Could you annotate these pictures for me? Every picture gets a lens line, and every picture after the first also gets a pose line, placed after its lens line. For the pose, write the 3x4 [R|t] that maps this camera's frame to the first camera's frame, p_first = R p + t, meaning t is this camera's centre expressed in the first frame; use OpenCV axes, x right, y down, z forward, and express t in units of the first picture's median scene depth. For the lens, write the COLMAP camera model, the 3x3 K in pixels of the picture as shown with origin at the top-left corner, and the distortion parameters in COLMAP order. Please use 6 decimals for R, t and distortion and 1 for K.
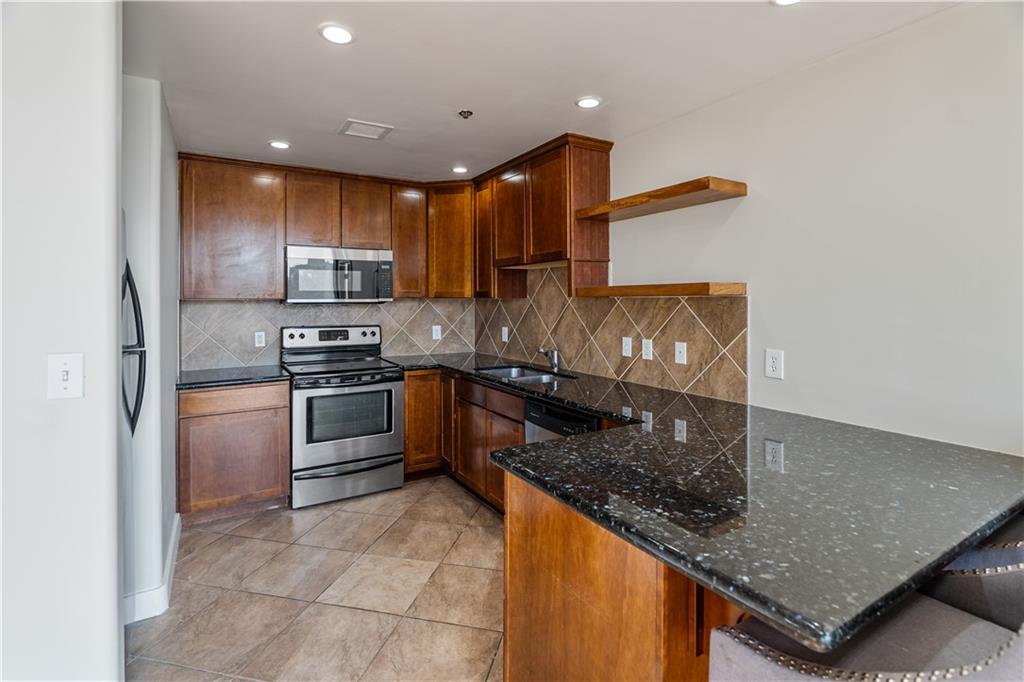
lens RADIAL K [[466.2, 0, 512.0], [0, 466.2, 341.0], [0, 0, 1]] dist [-0.005496, -0.000020]
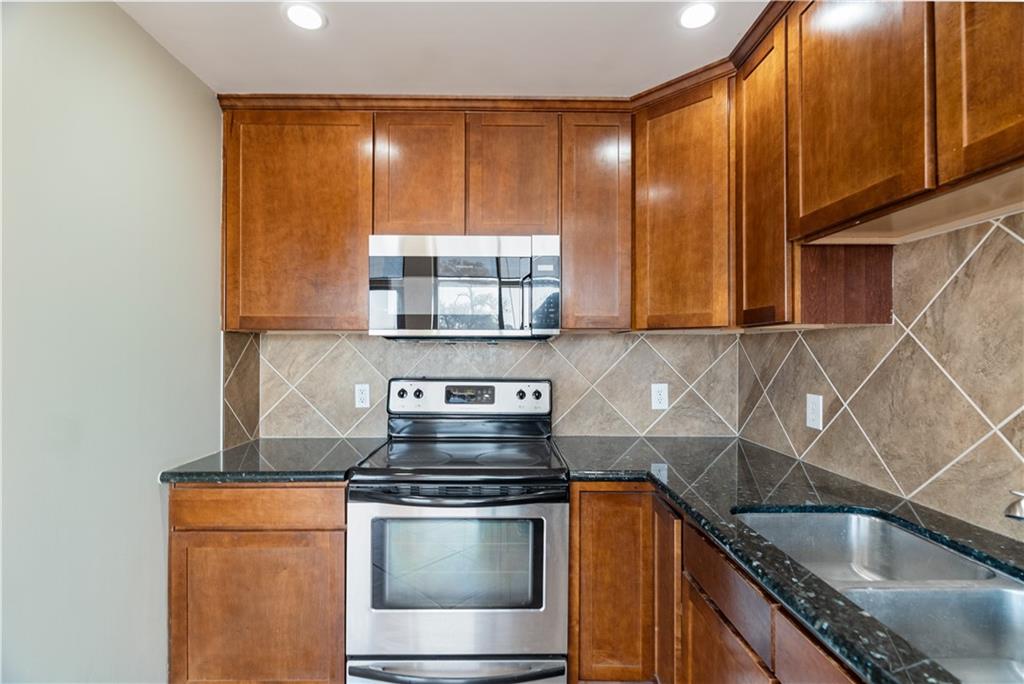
lens RADIAL K [[466.2, 0, 512.0], [0, 466.2, 342.0], [0, 0, 1]] dist [-0.005496, -0.000020]
pose [[0.858483, -0.003916, -0.512827, -0.038244], [-0.048661, 0.994837, -0.089057, -0.029140], [0.510529, 0.101409, 0.853860, 0.531799]]
